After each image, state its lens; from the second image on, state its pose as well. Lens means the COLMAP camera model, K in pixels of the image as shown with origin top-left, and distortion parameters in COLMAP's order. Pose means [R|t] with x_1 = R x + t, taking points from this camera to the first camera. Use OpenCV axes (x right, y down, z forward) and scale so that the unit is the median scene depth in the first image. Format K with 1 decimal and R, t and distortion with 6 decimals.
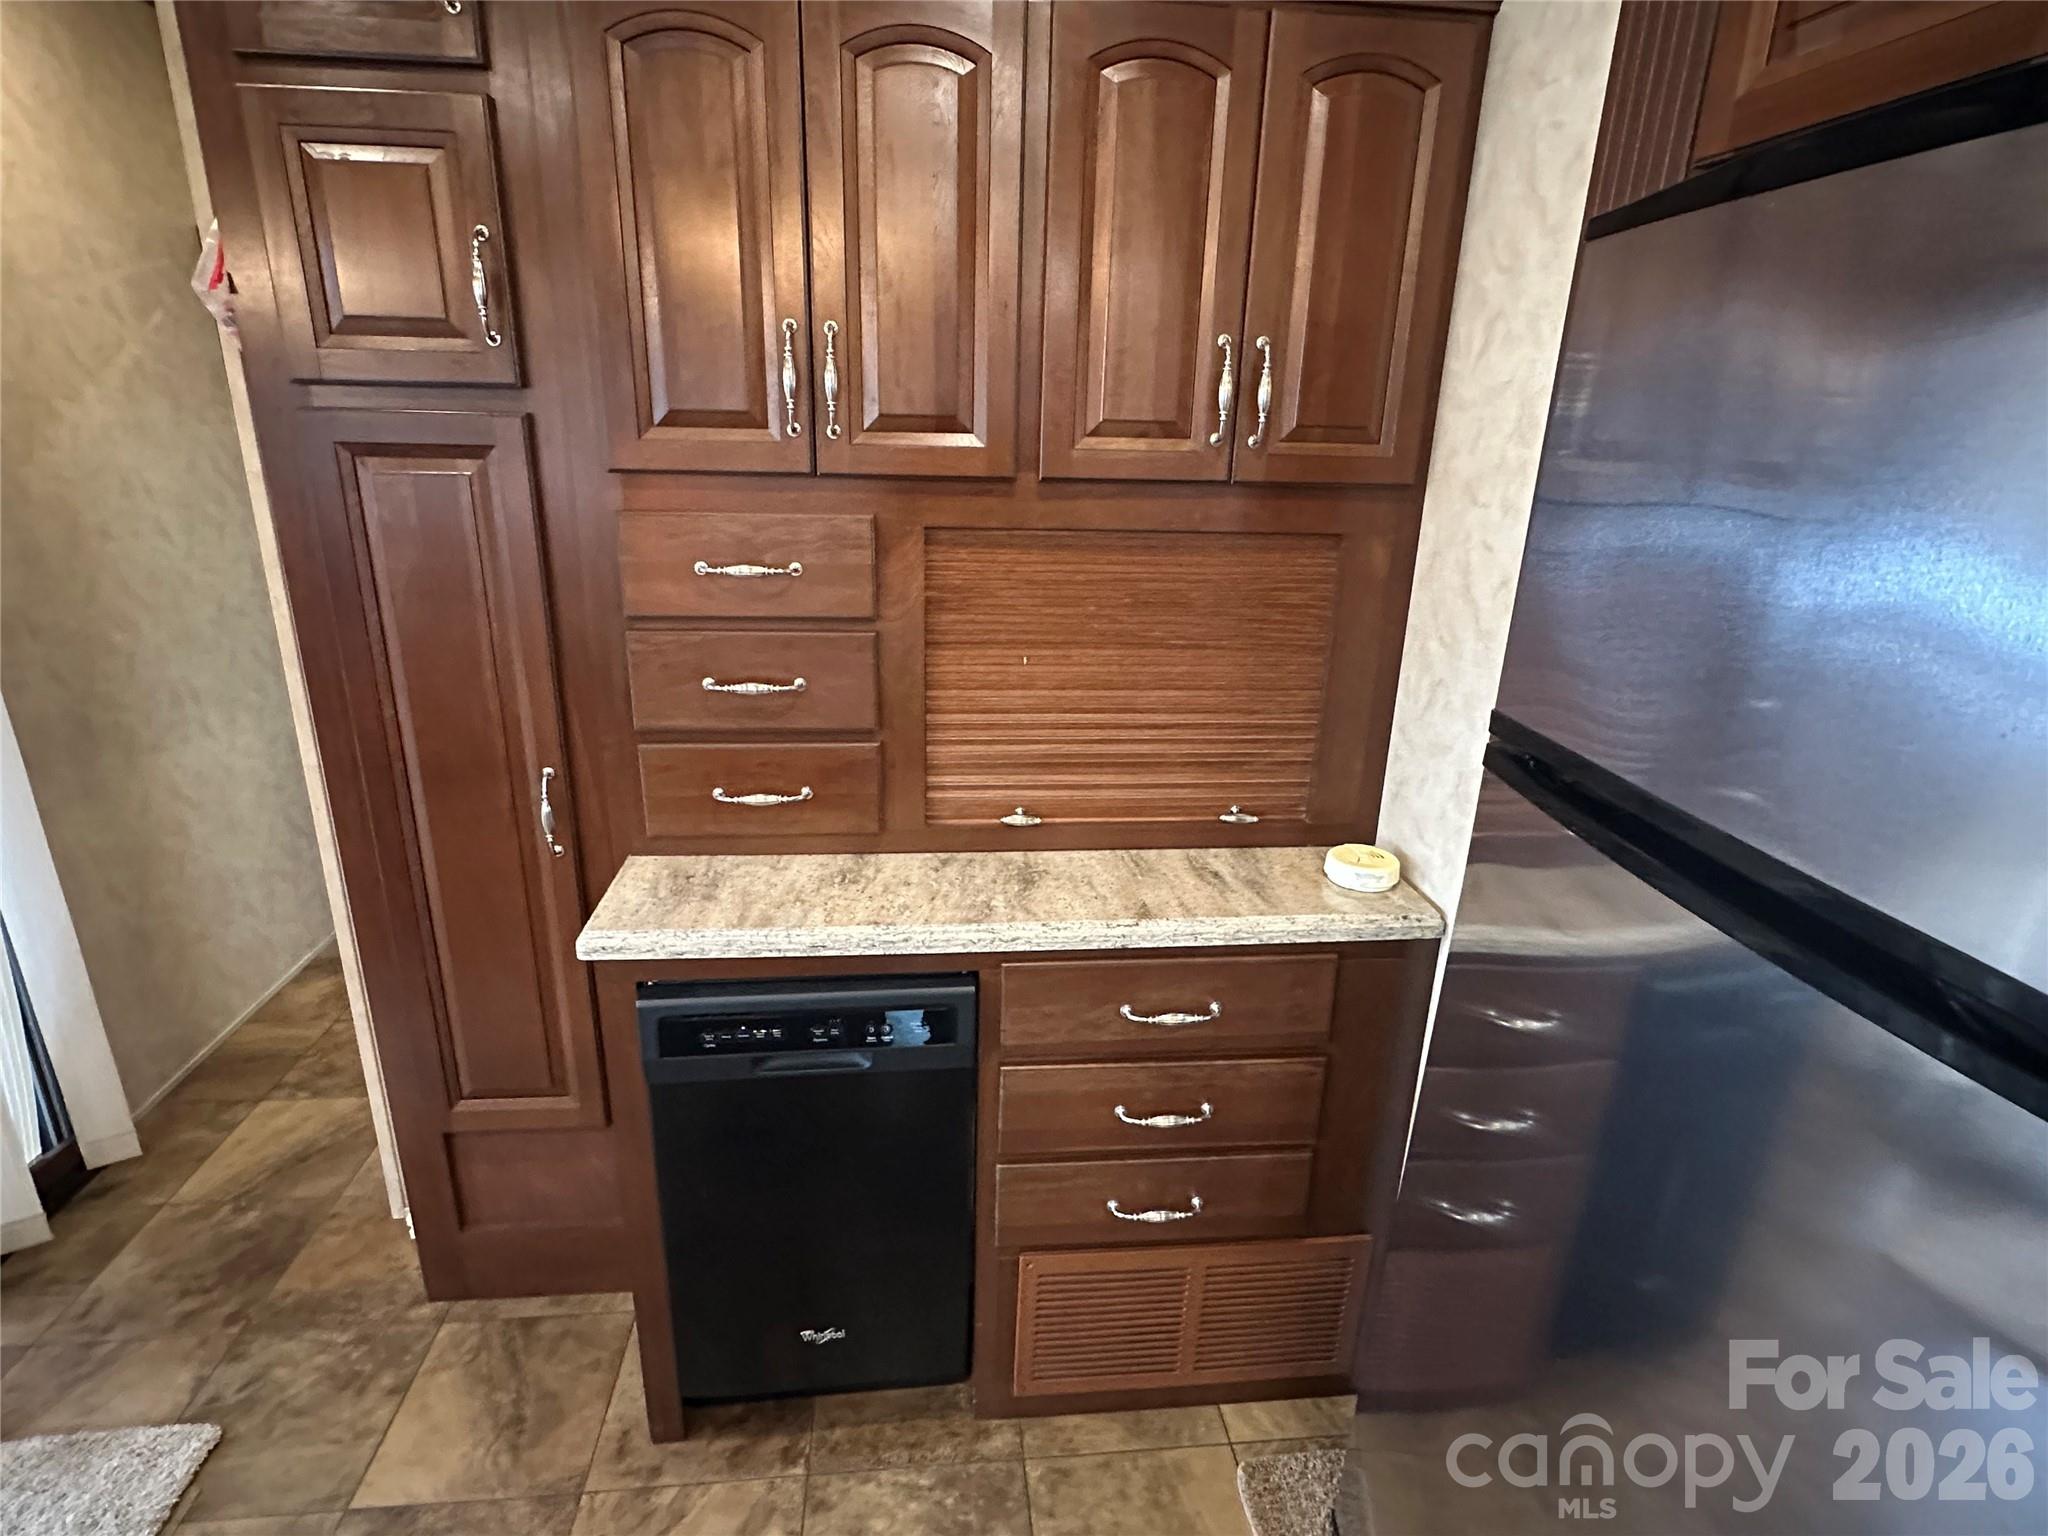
lens RADIAL K [[1051.3, 0, 1024.0], [0, 1051.3, 768.0], [0, 0, 1]] dist [-0.002703, 0.001543]
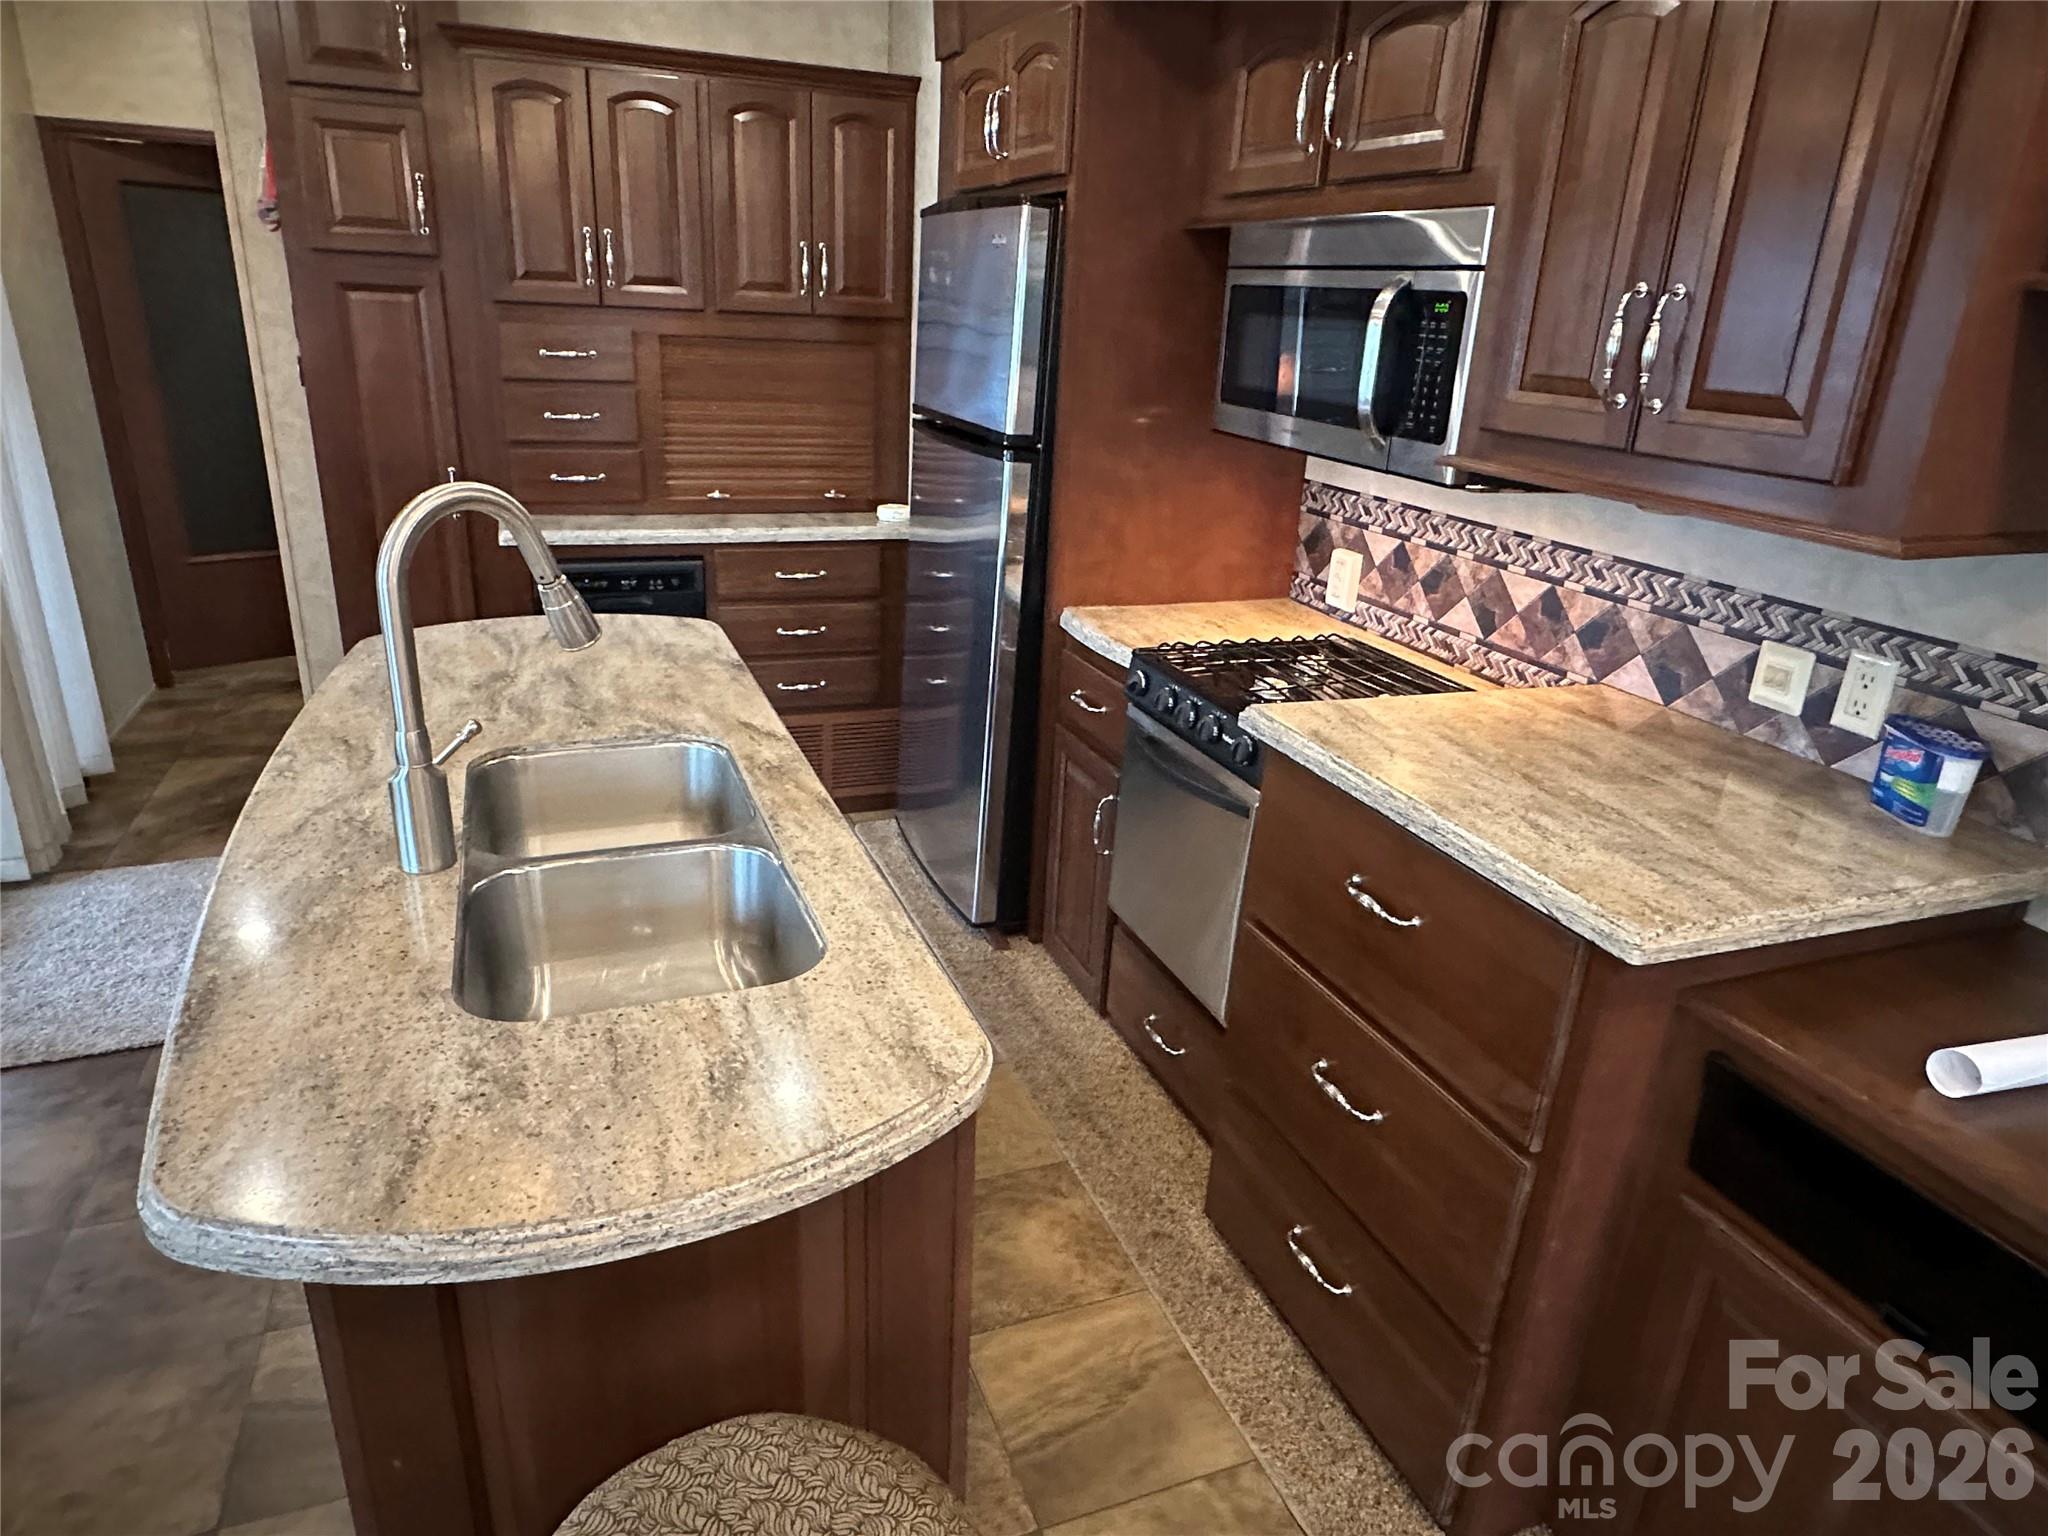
lens RADIAL K [[1294.5, 0, 1024.0], [0, 1294.5, 768.0], [0, 0, 1]] dist [0.006262, 0.002701]
pose [[0.964584, -0.069006, 0.254589, -0.106710], [0.059983, 0.997271, 0.043044, 0.509496], [-0.256865, -0.026248, 0.966091, -1.519656]]
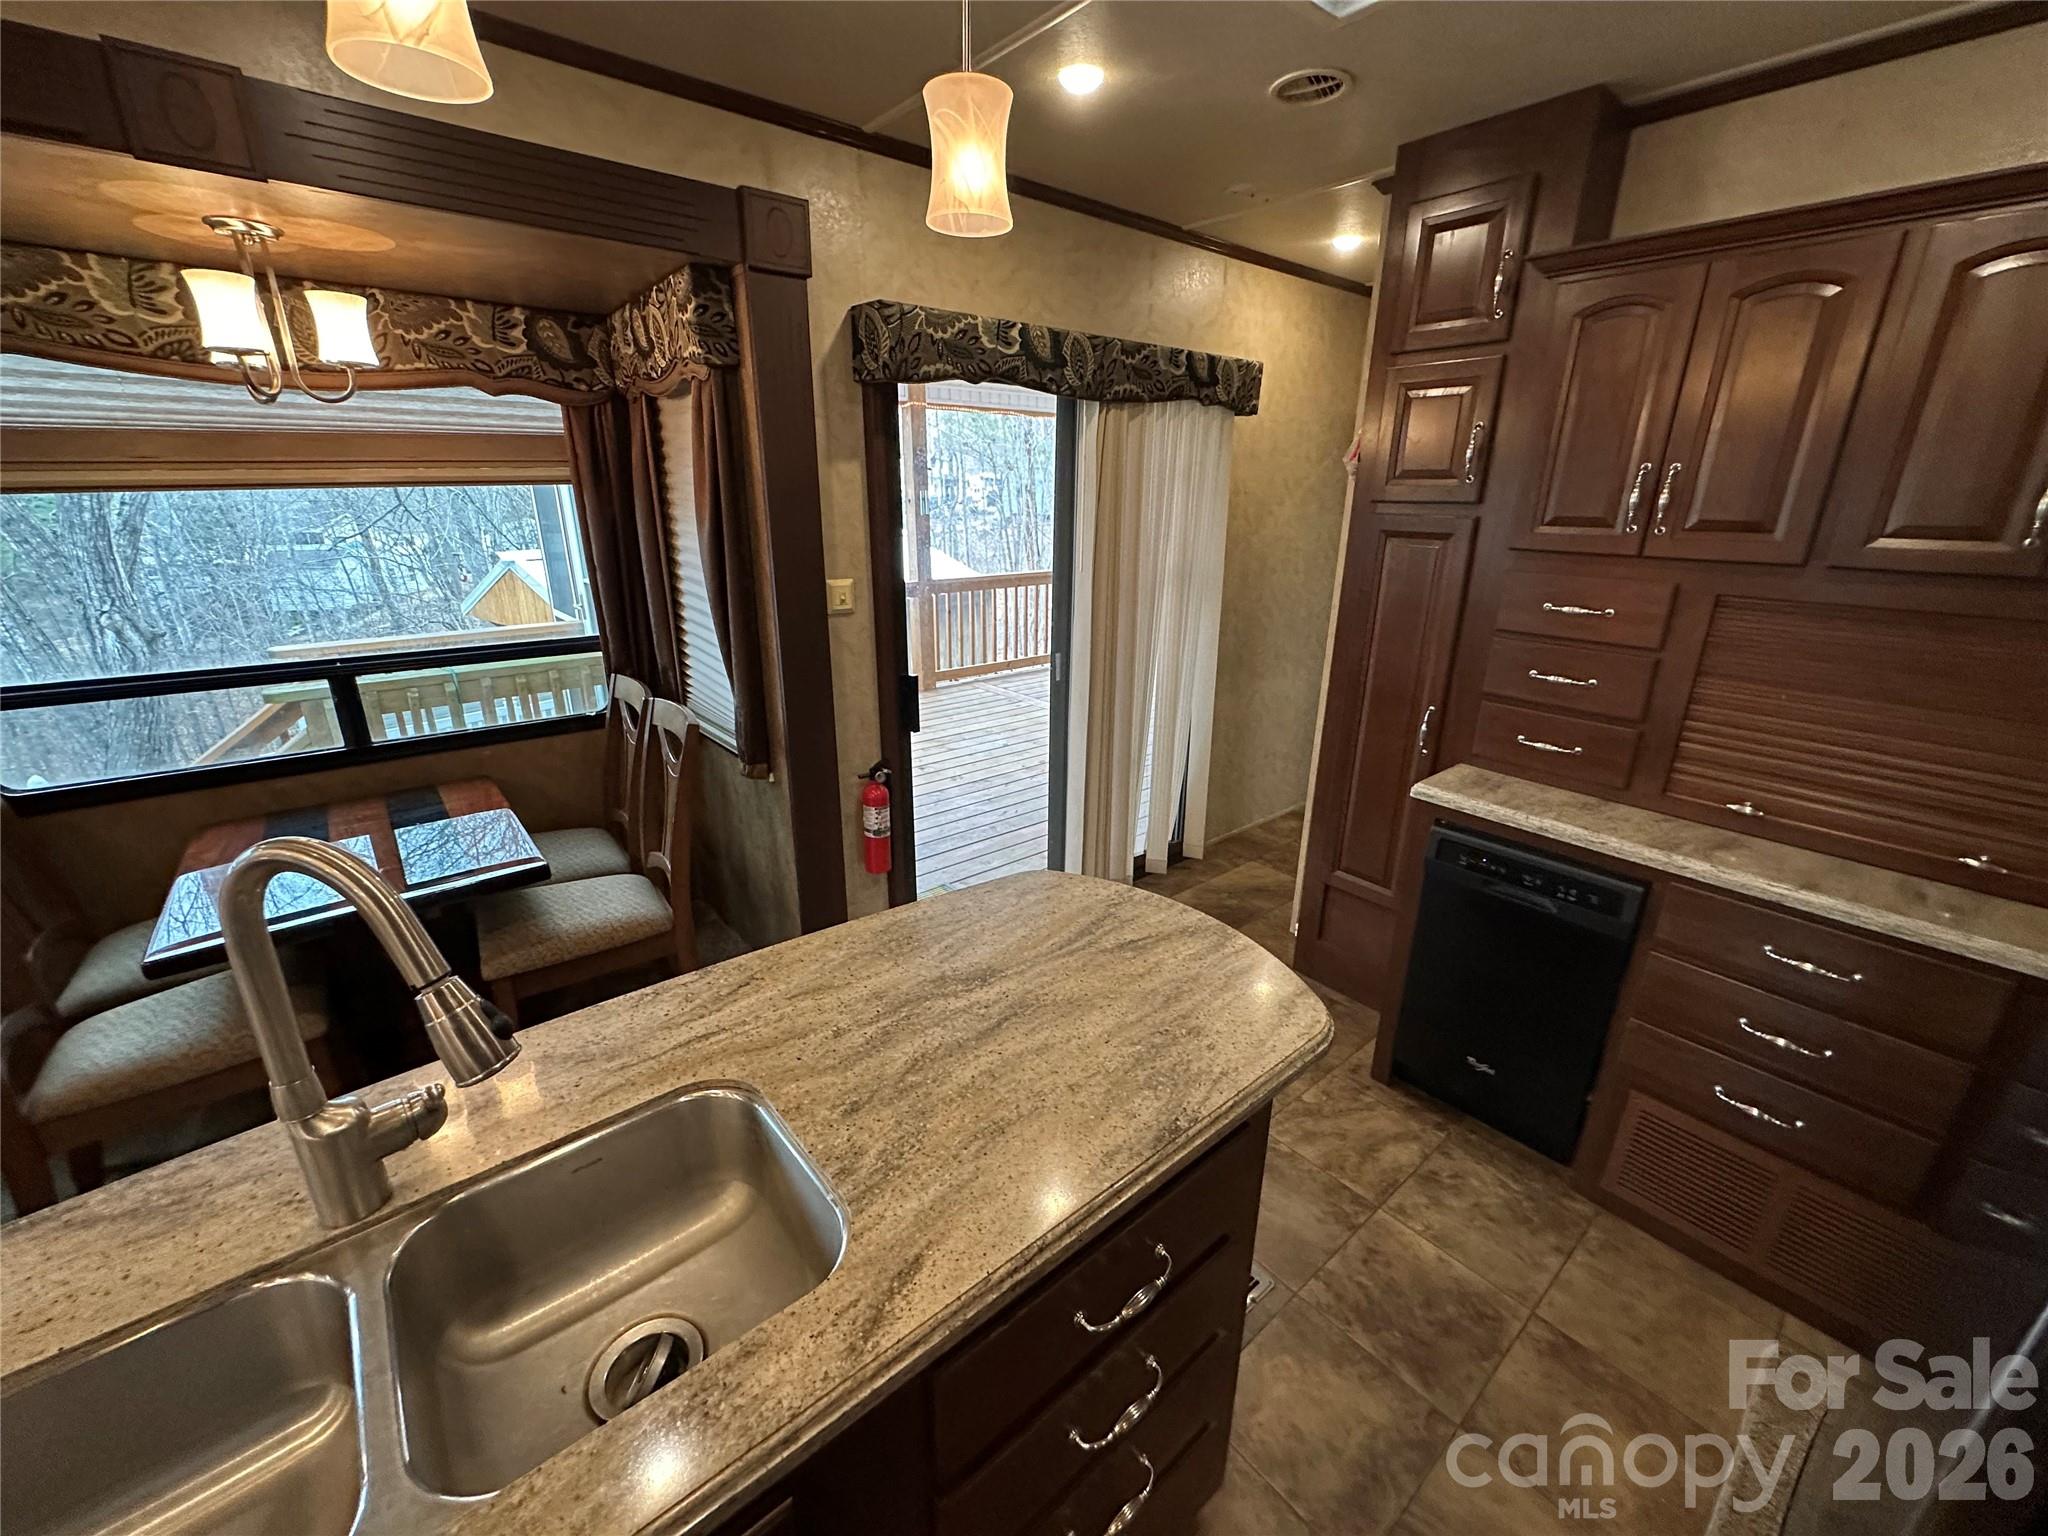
lens RADIAL K [[815.0, 0, 1024.0], [0, 815.0, 768.0], [0, 0, 1]] dist [-0.010192, 0.000403]
pose [[0.553037, 0.248430, -0.795256, 0.333885], [-0.253929, 0.959356, 0.123106, 0.115967], [0.793517, 0.133856, 0.593644, -0.431152]]
